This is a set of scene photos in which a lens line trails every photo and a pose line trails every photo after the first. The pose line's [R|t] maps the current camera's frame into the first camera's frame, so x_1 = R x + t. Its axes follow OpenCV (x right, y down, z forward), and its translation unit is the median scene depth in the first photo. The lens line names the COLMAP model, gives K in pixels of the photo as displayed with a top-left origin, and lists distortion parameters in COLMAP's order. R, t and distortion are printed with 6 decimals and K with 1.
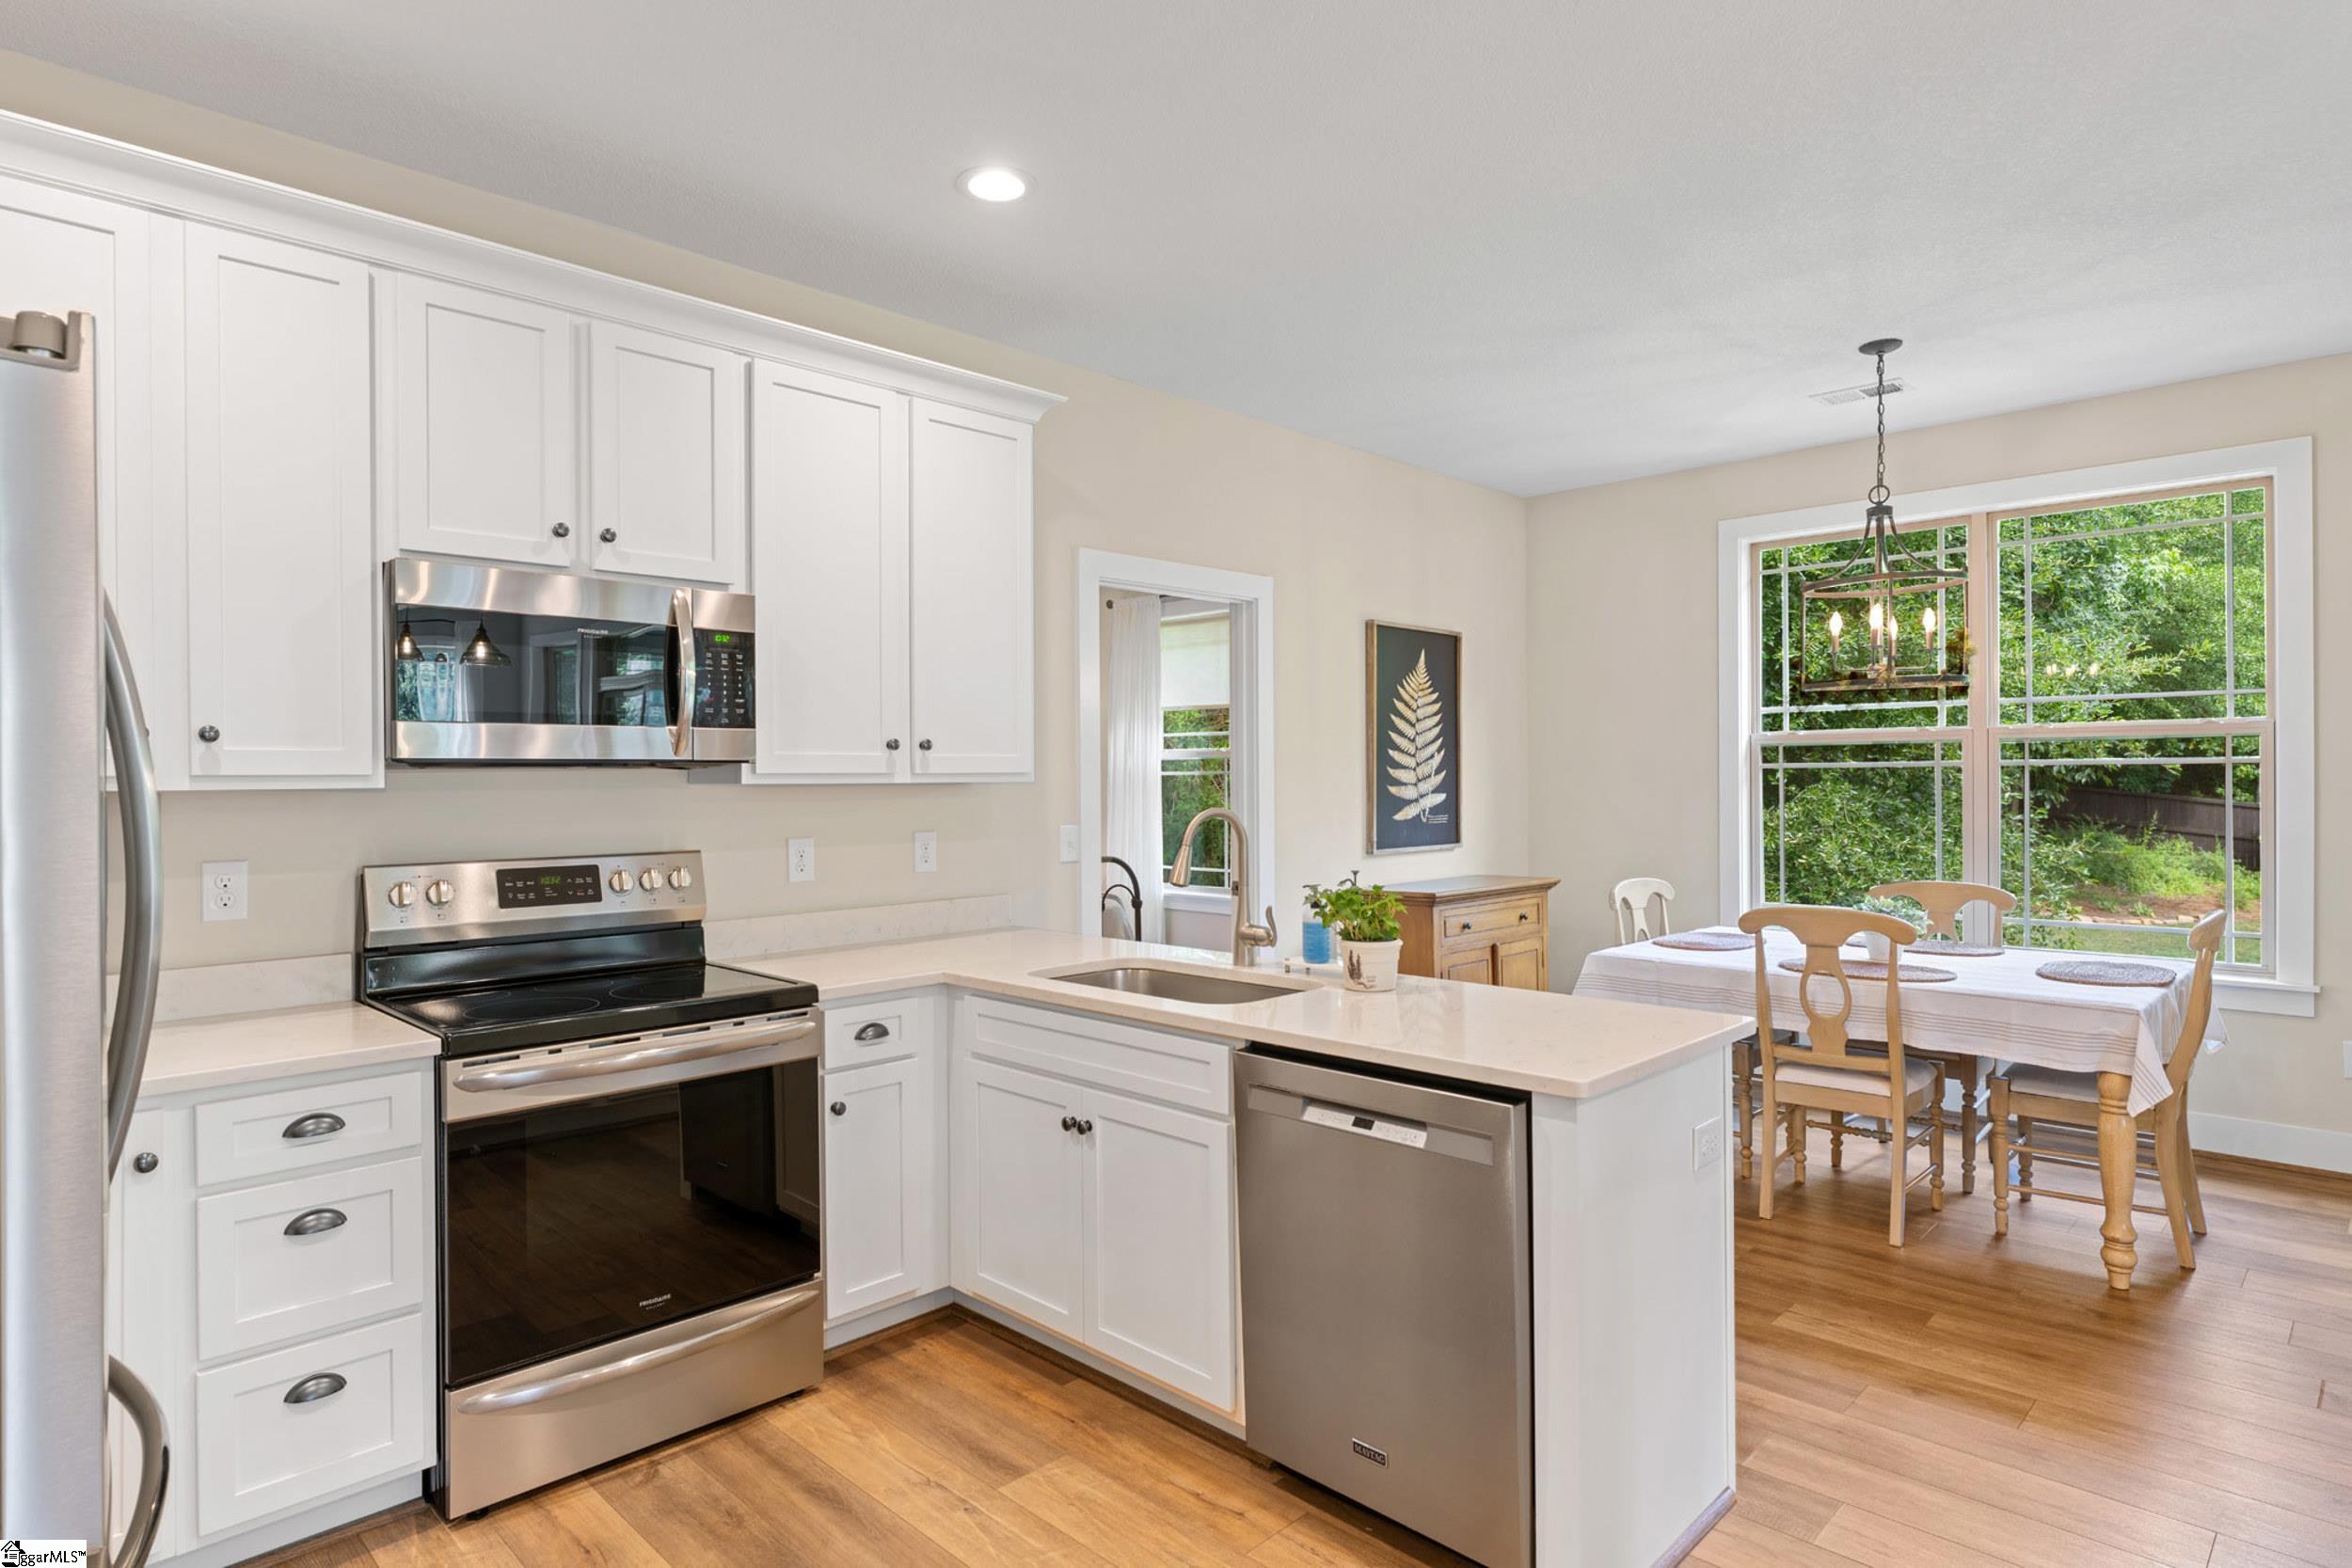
lens RADIAL K [[1286.1, 0, 1164.8], [0, 1286.1, 773.4], [0, 0, 1]] dist [0.005217, 0.001133]
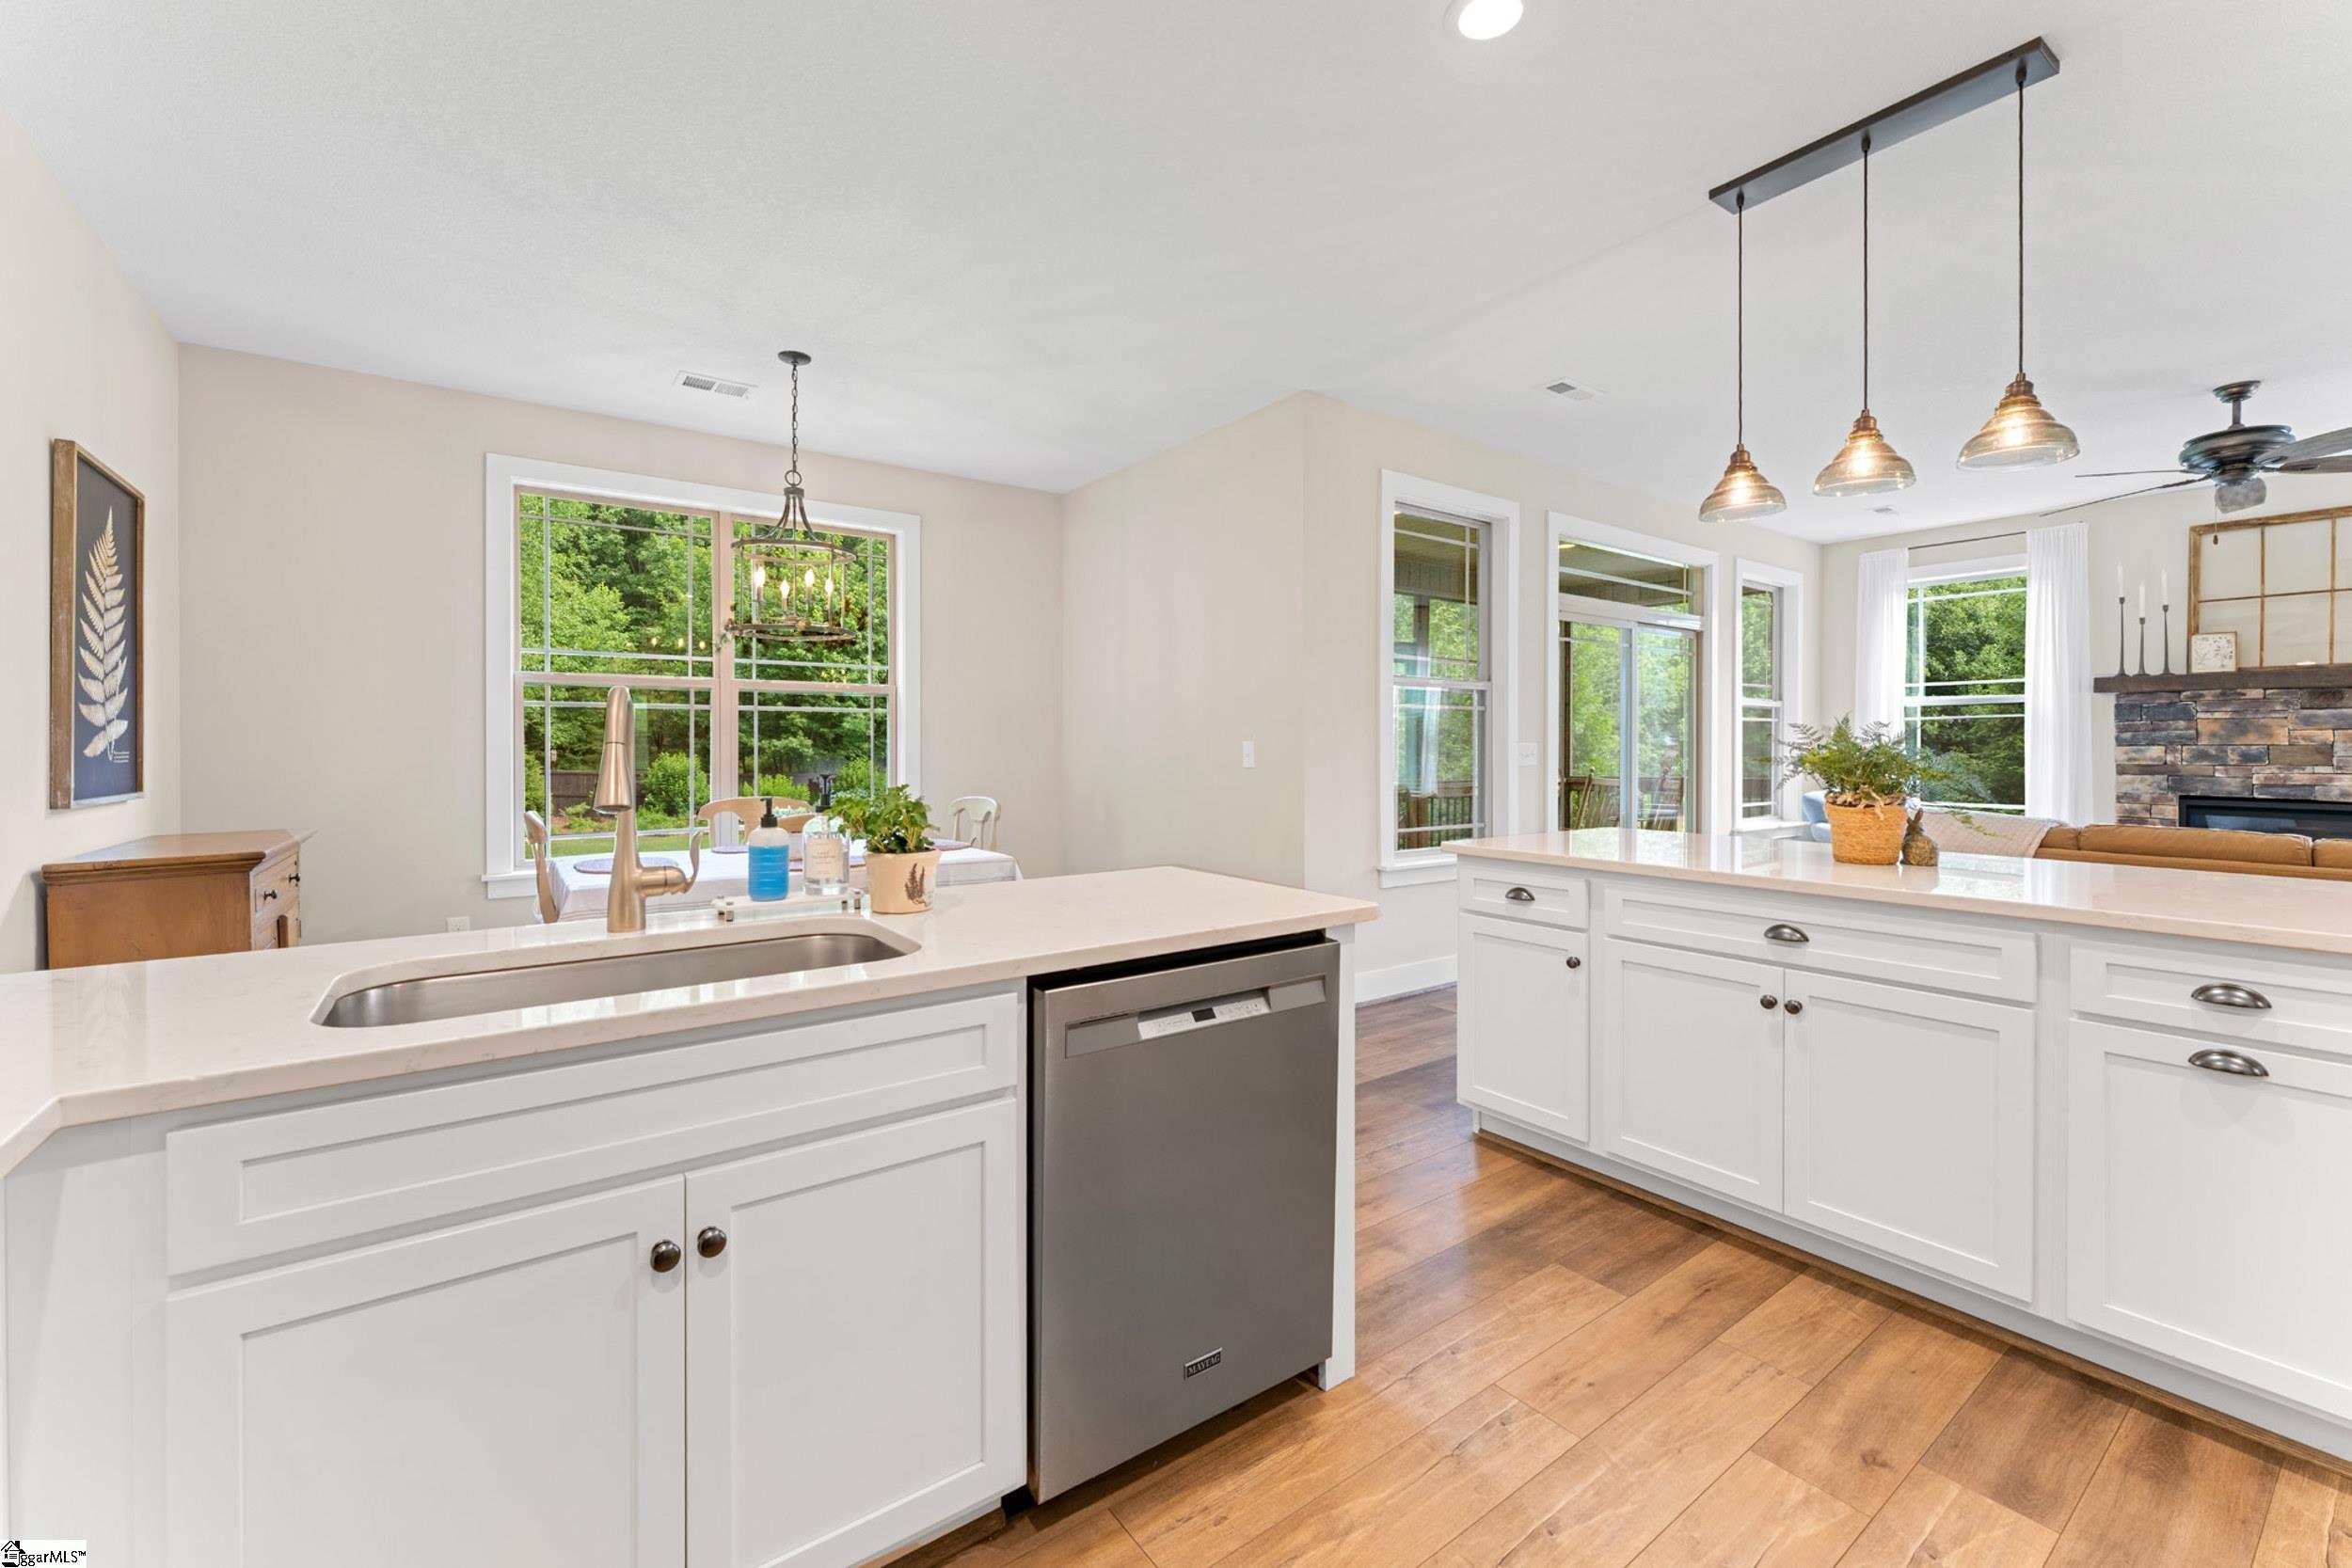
lens RADIAL K [[951.8, 0, 1181.4], [0, 951.8, 756.8], [0, 0, 1]] dist [0.001269, -0.000648]
pose [[0.158464, -0.003344, 0.987359, -0.312783], [-0.002155, 0.999991, 0.003733, 0.049254], [-0.987362, -0.002719, 0.158455, 0.539050]]
